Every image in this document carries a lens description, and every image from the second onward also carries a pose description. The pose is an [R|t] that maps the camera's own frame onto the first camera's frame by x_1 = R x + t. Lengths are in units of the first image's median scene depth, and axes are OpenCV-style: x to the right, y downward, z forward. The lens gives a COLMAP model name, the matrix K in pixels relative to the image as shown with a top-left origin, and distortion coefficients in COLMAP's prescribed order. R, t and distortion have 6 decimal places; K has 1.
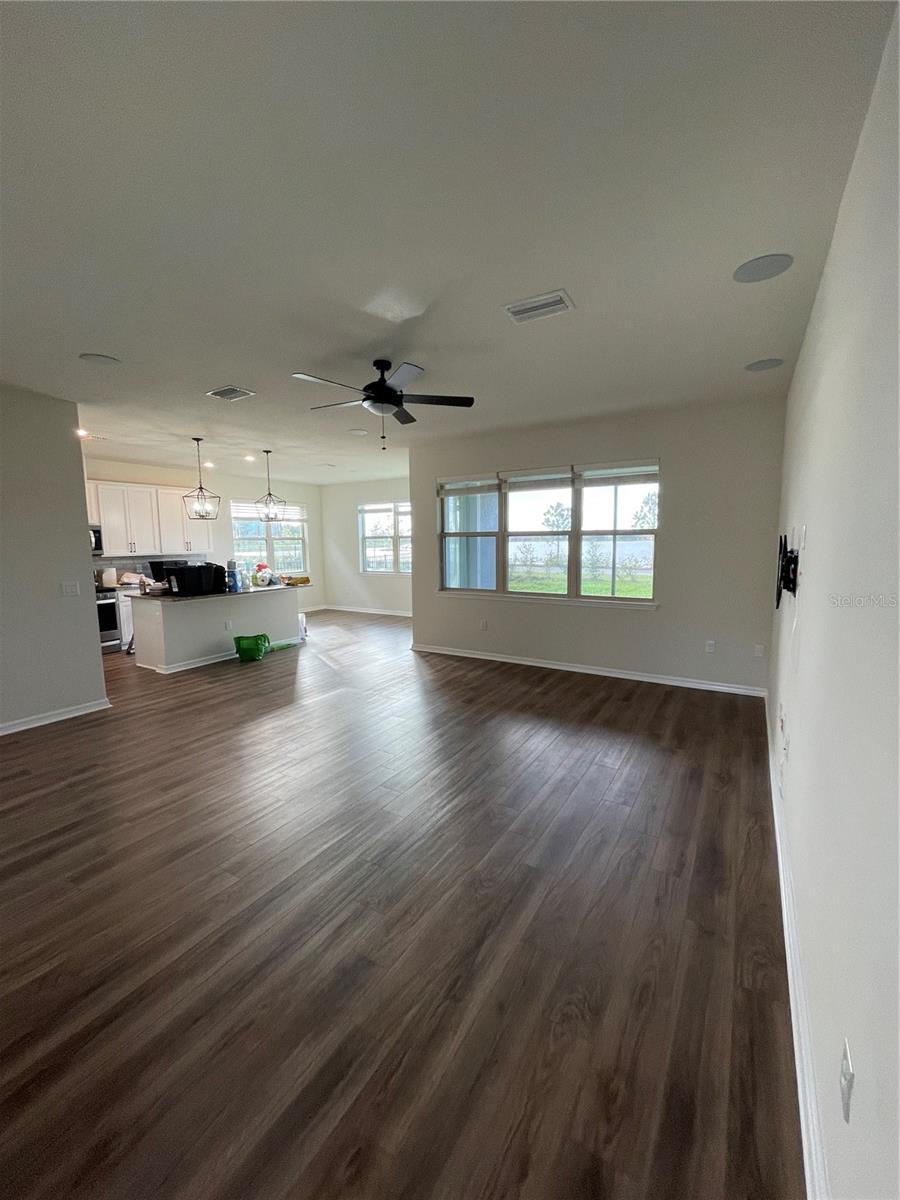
lens RADIAL K [[479.0, 0, 450.4], [0, 479.0, 594.0], [0, 0, 1]] dist [0.000055, 0.000816]
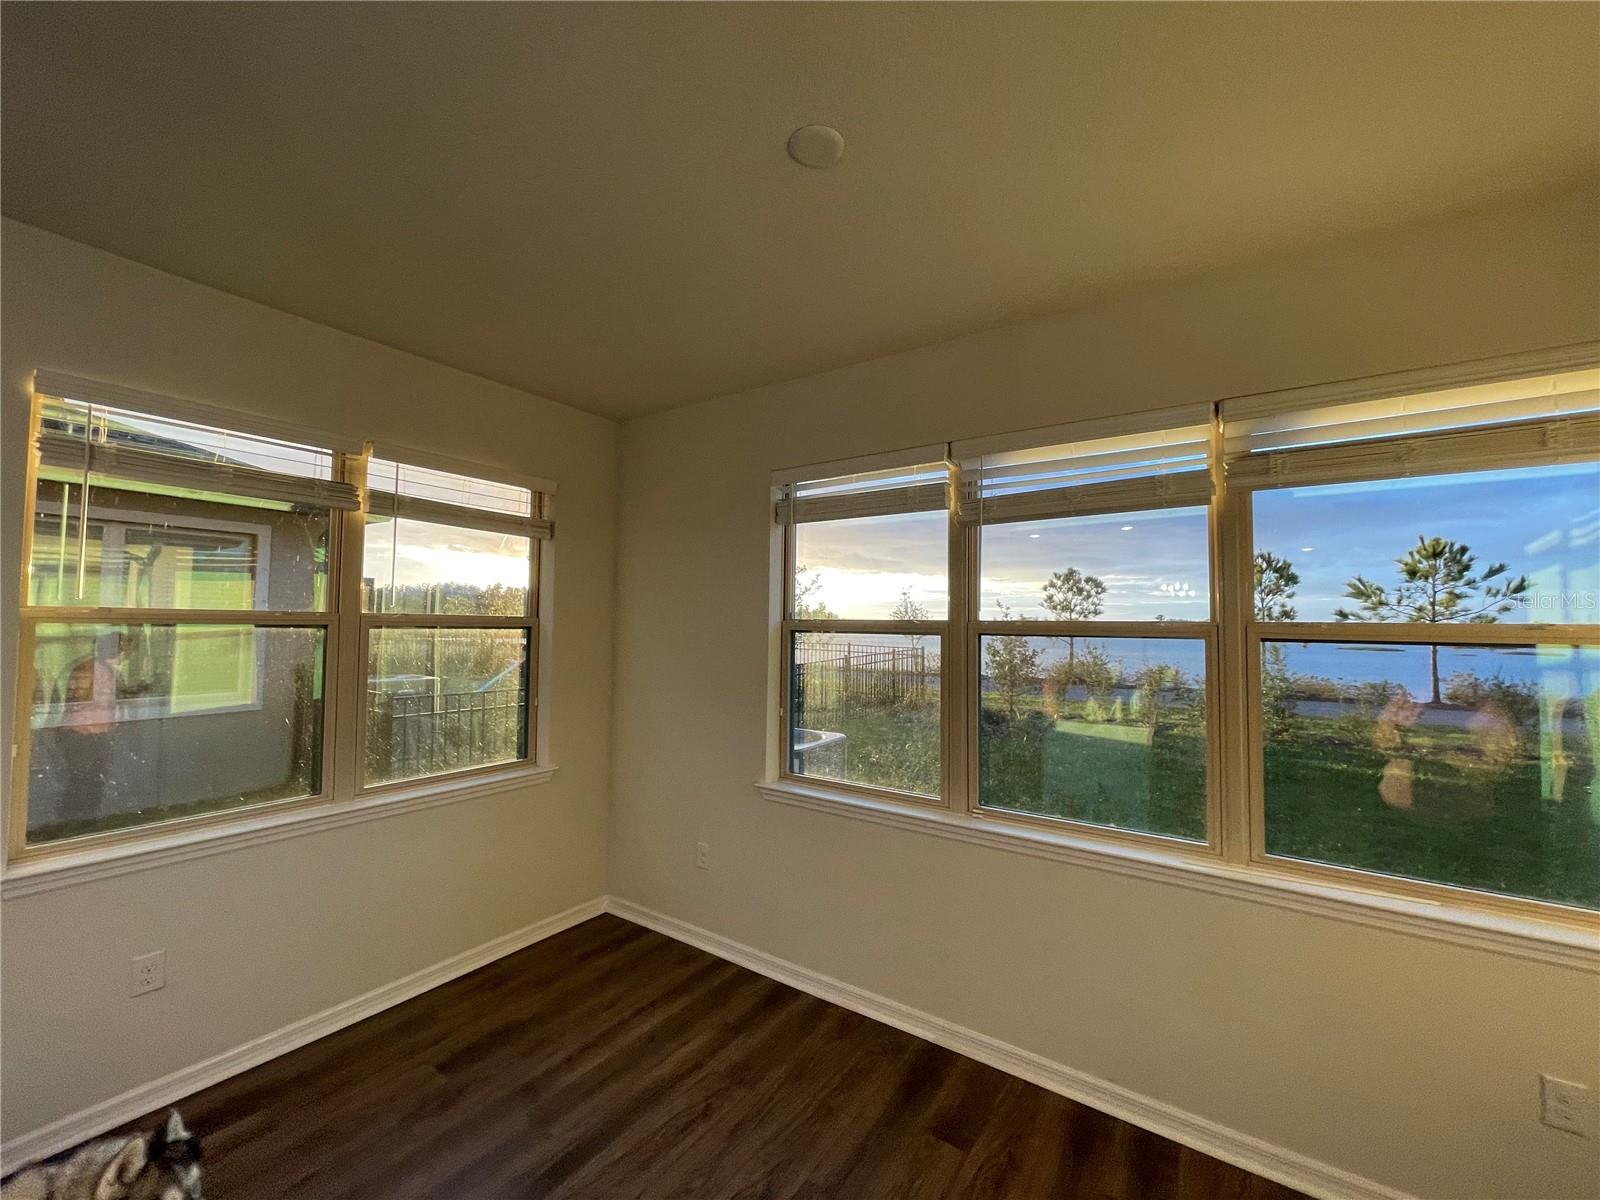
lens RADIAL K [[638.6, 0, 791.7], [0, 638.6, 599.6], [0, 0, 1]] dist [0.000055, 0.000816]
pose [[0.998183, 0.022261, -0.055998, -0.250143], [-0.030587, 0.987826, -0.152525, -0.129447], [0.051921, 0.153961, 0.986712, 1.082005]]
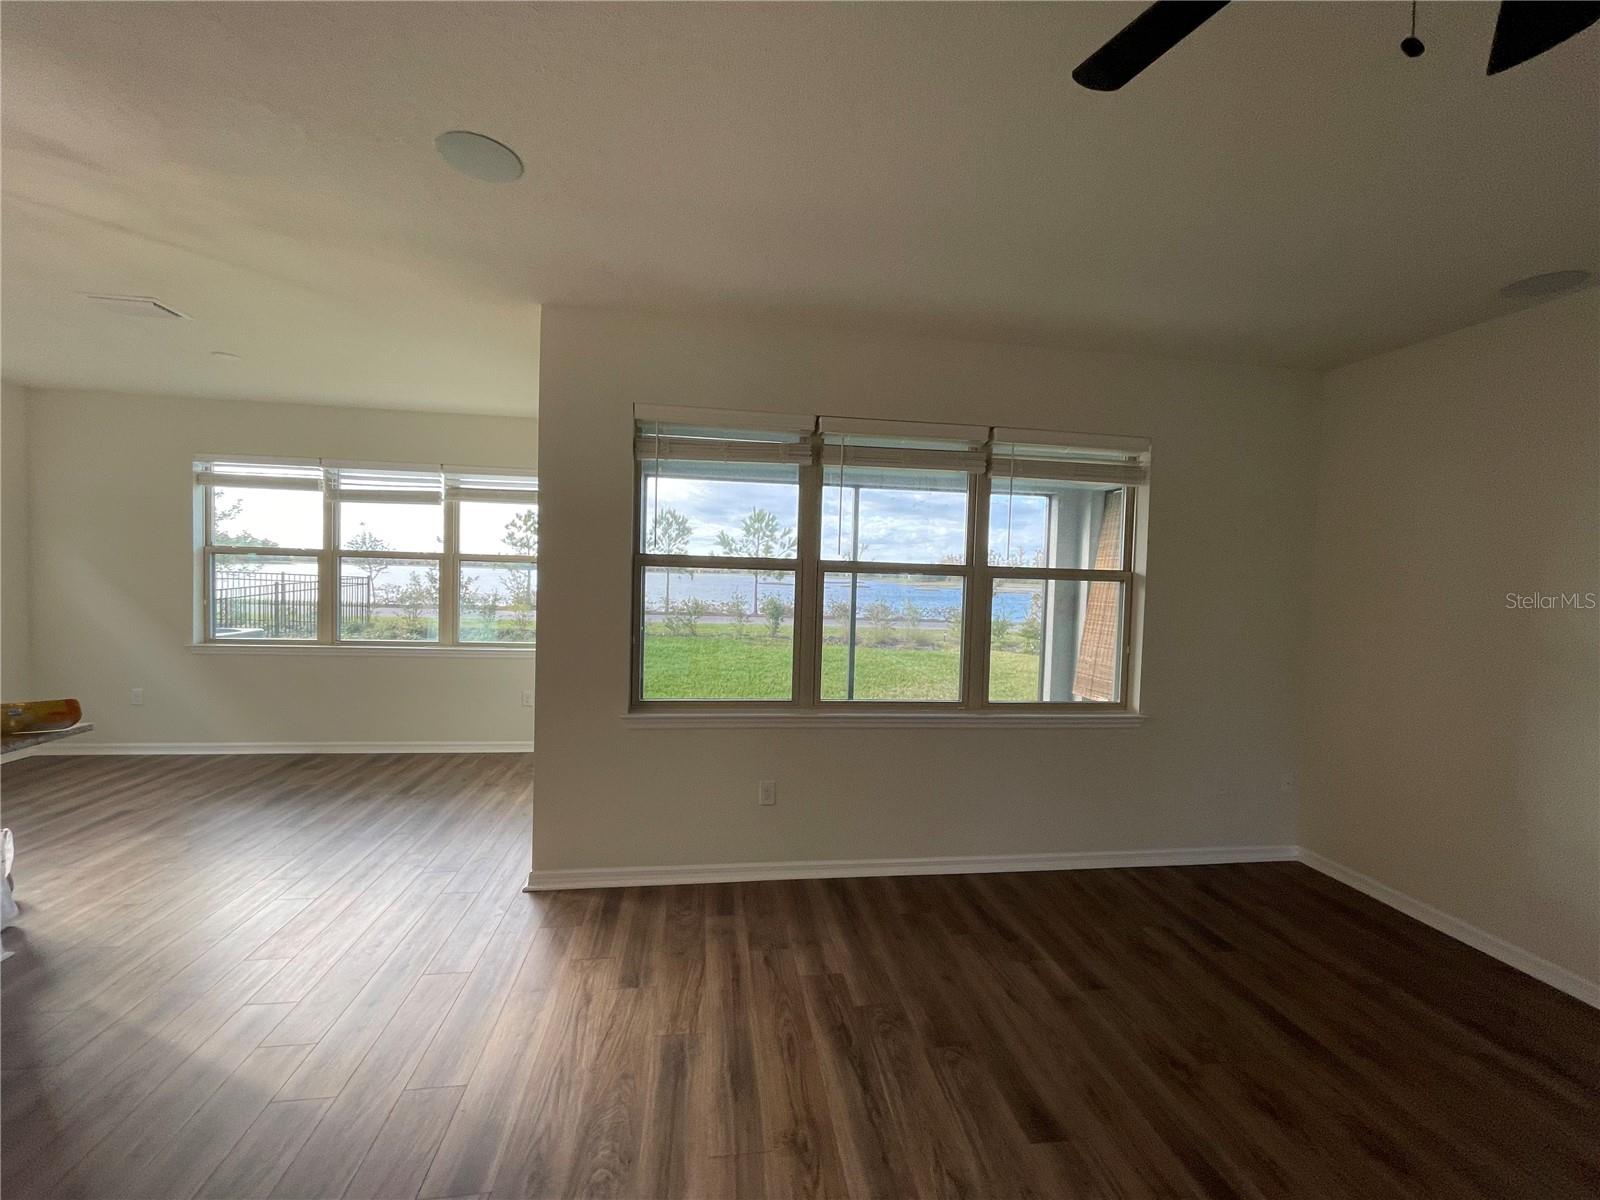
lens RADIAL K [[638.6, 0, 789.9], [0, 638.6, 594.5], [0, 0, 1]] dist [0.000055, 0.000816]
pose [[0.769592, 0.012669, 0.638410, -0.231727], [0.033393, 0.997637, -0.060052, -0.059550], [-0.637662, 0.067534, 0.767350, 0.523566]]
